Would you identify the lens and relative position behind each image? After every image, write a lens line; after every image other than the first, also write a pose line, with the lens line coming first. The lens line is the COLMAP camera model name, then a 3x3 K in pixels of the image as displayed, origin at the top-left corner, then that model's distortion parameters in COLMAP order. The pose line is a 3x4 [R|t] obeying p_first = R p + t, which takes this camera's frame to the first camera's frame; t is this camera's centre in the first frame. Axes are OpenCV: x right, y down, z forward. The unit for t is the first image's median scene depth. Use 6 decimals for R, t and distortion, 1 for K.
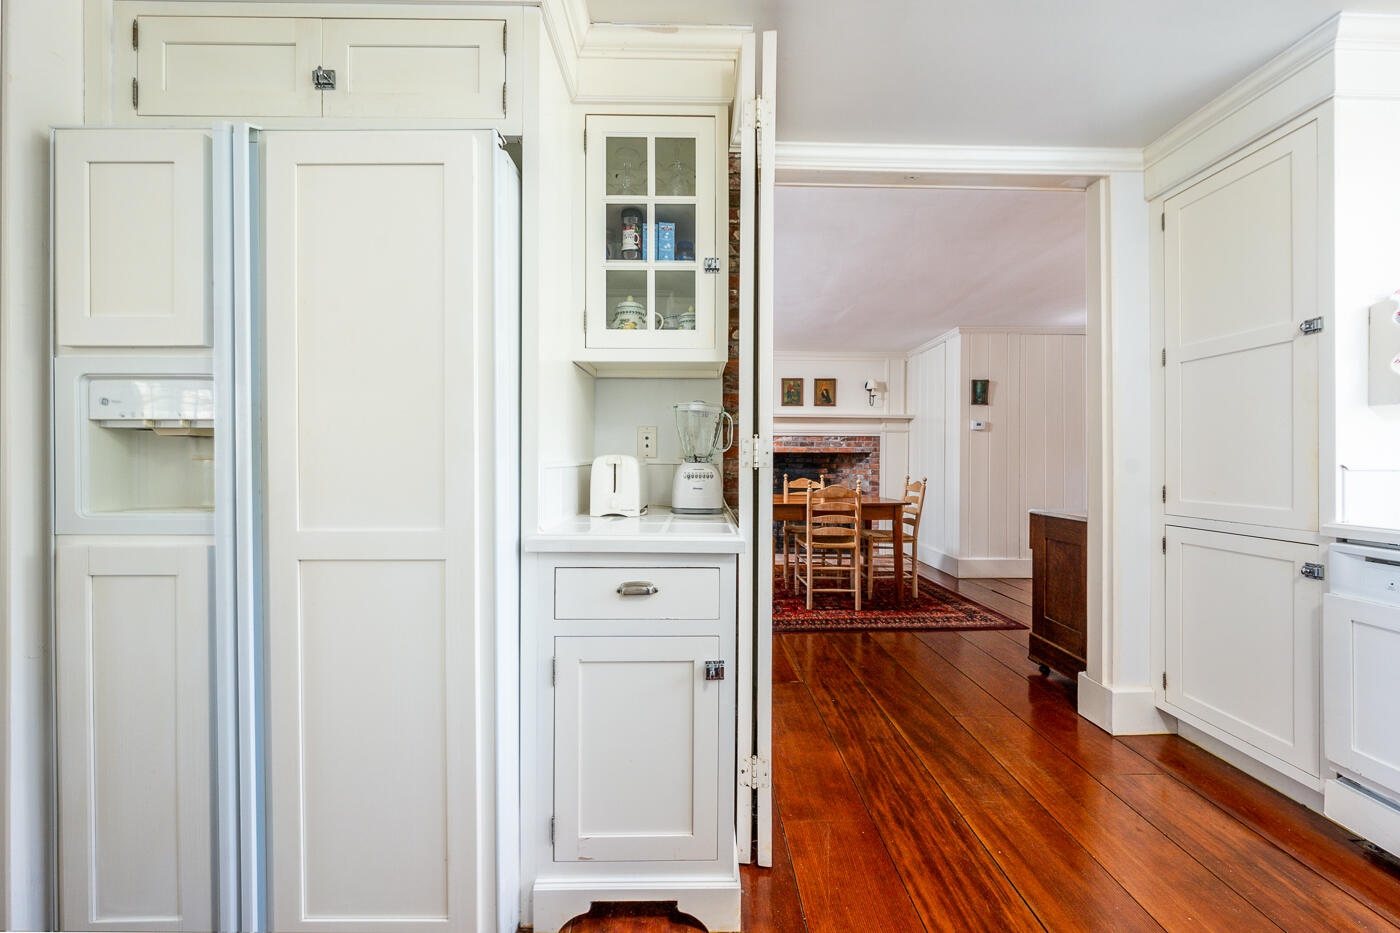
lens RADIAL K [[492.7, 0, 700.1], [0, 492.7, 459.7], [0, 0, 1]] dist [0.013682, 0.000036]
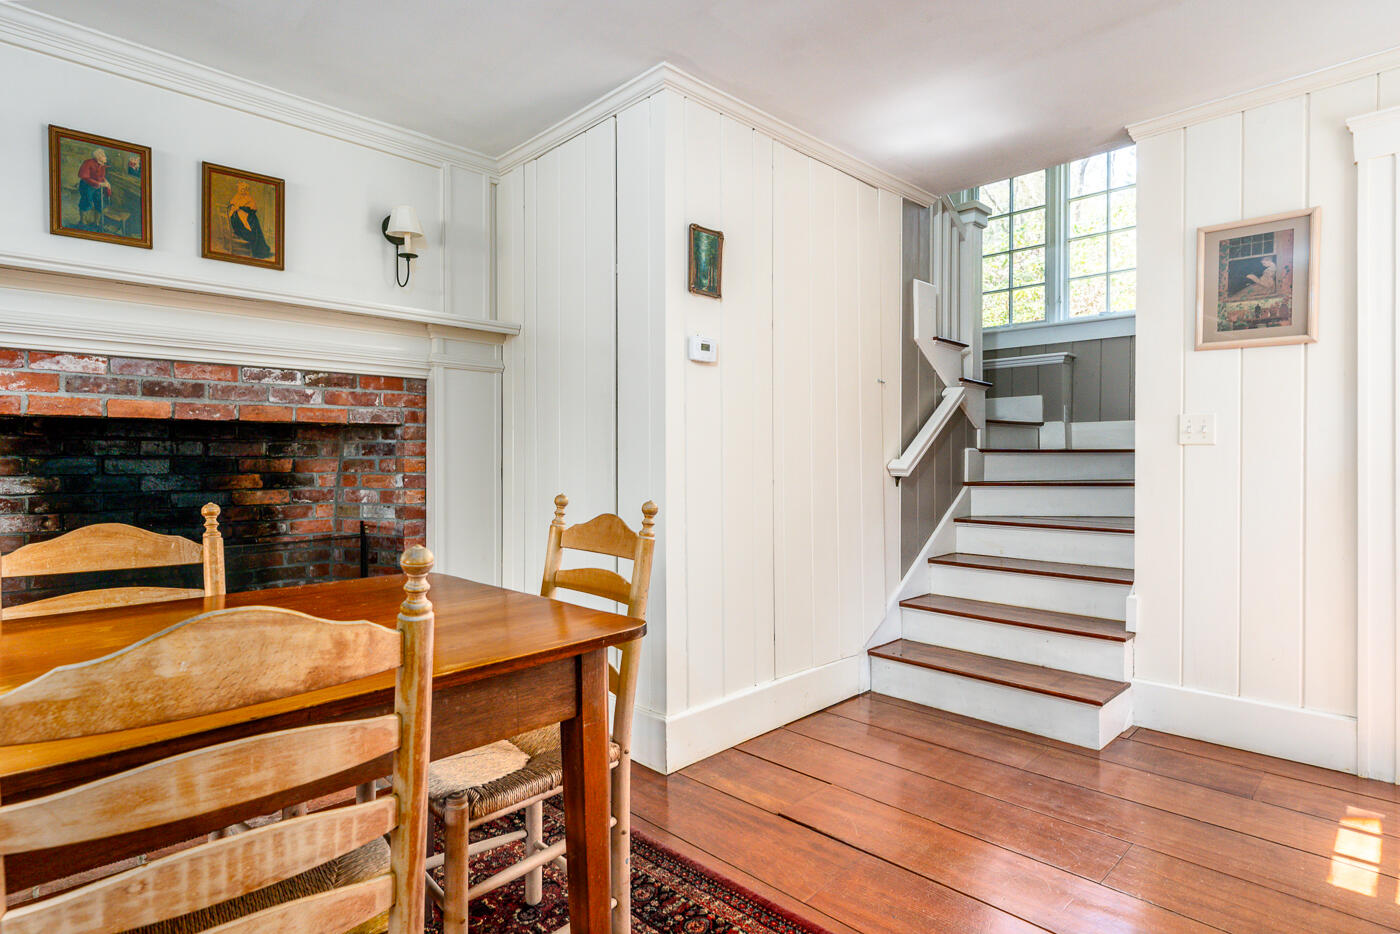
lens RADIAL K [[742.2, 0, 704.1], [0, 742.2, 461.5], [0, 0, 1]] dist [0.004665, -0.000577]
pose [[0.724688, -0.011940, 0.688974, 0.143339], [0.007450, 0.999927, 0.009494, 0.008064], [-0.689037, -0.001747, 0.724724, 0.484009]]
